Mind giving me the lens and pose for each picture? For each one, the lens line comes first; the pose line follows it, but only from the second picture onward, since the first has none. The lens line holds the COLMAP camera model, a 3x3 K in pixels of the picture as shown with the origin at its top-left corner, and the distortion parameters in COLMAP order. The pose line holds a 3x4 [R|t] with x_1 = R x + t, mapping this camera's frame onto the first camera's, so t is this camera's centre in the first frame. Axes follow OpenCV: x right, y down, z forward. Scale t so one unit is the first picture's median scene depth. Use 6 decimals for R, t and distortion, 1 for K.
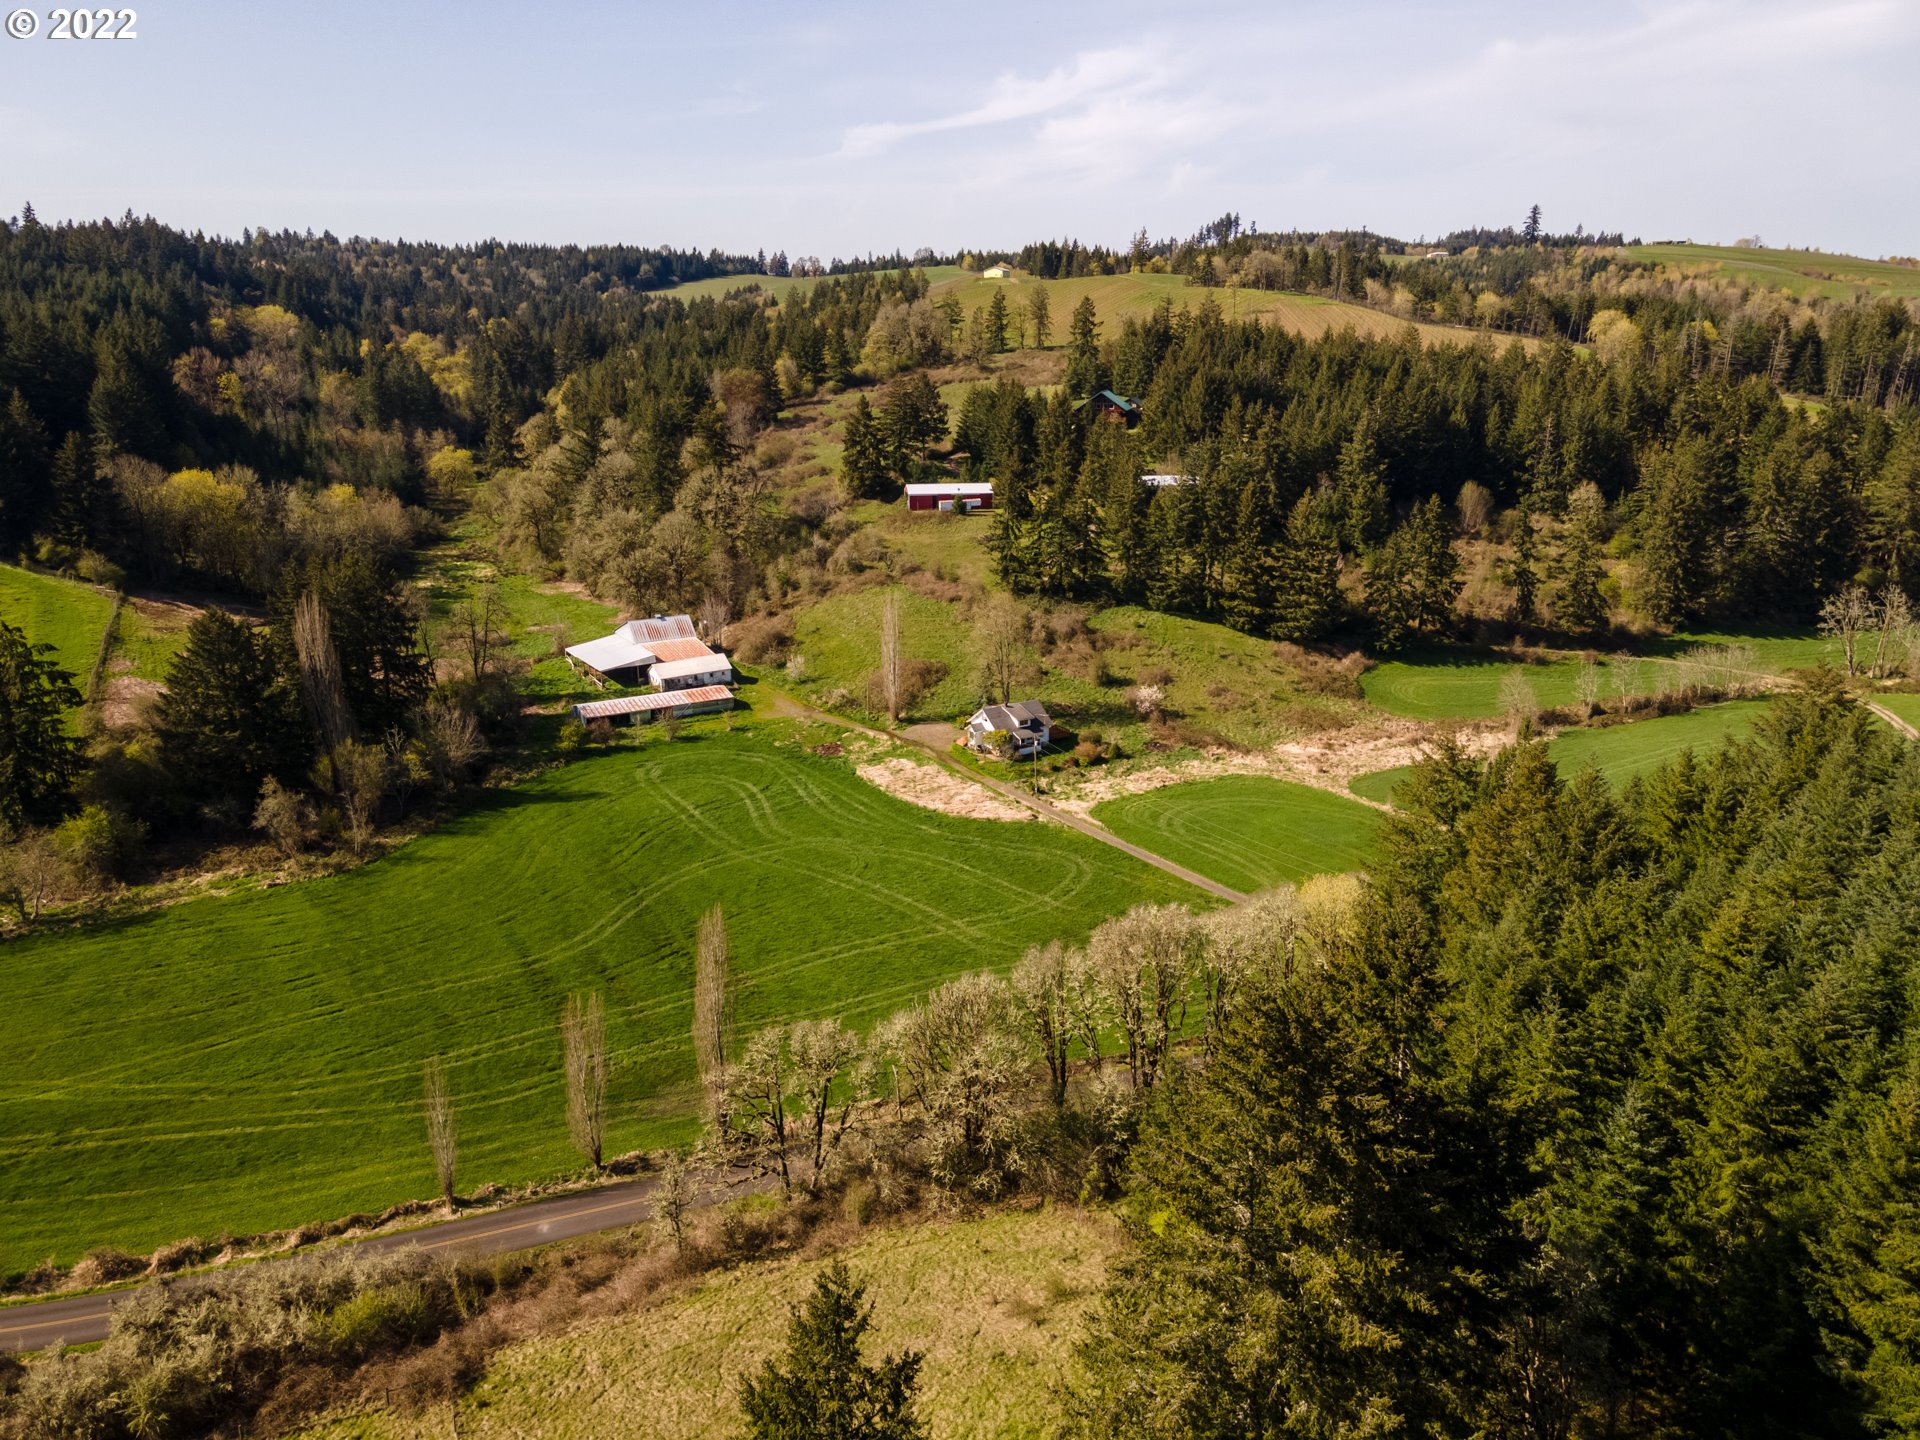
lens RADIAL K [[1401.5, 0, 962.4], [0, 1401.5, 709.7], [0, 0, 1]] dist [0.023476, 0.067402]
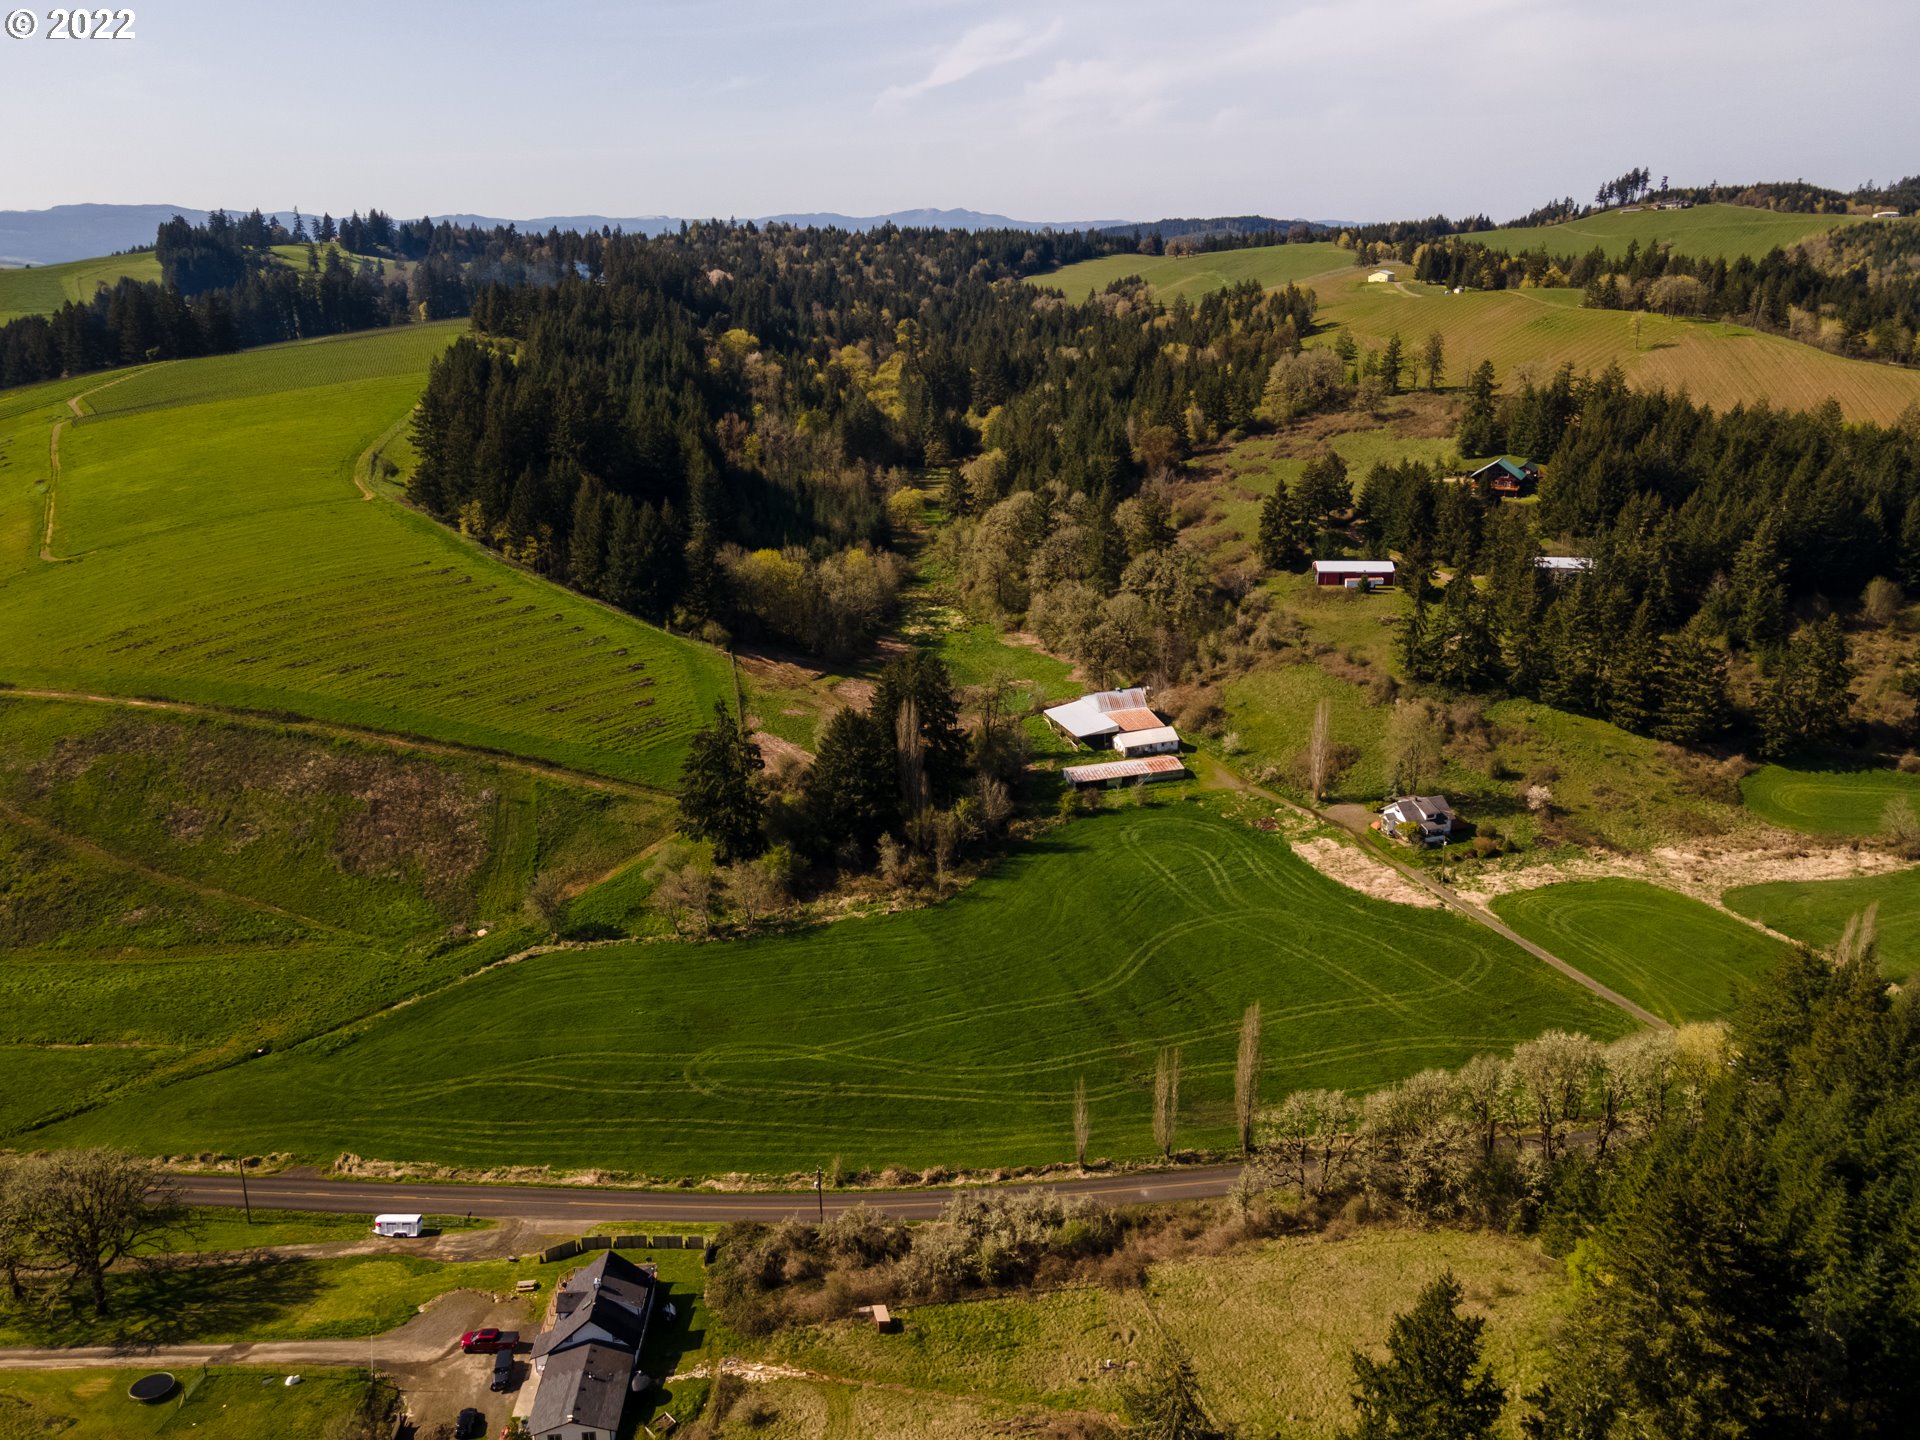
lens RADIAL K [[1405.1, 0, 969.4], [0, 1405.1, 710.9], [0, 0, 1]] dist [0.022159, 0.091386]
pose [[0.973805, 0.064392, -0.218079, -0.067979], [-0.054471, 0.997201, 0.051208, -0.097914], [0.220766, -0.037988, 0.974587, -0.229979]]
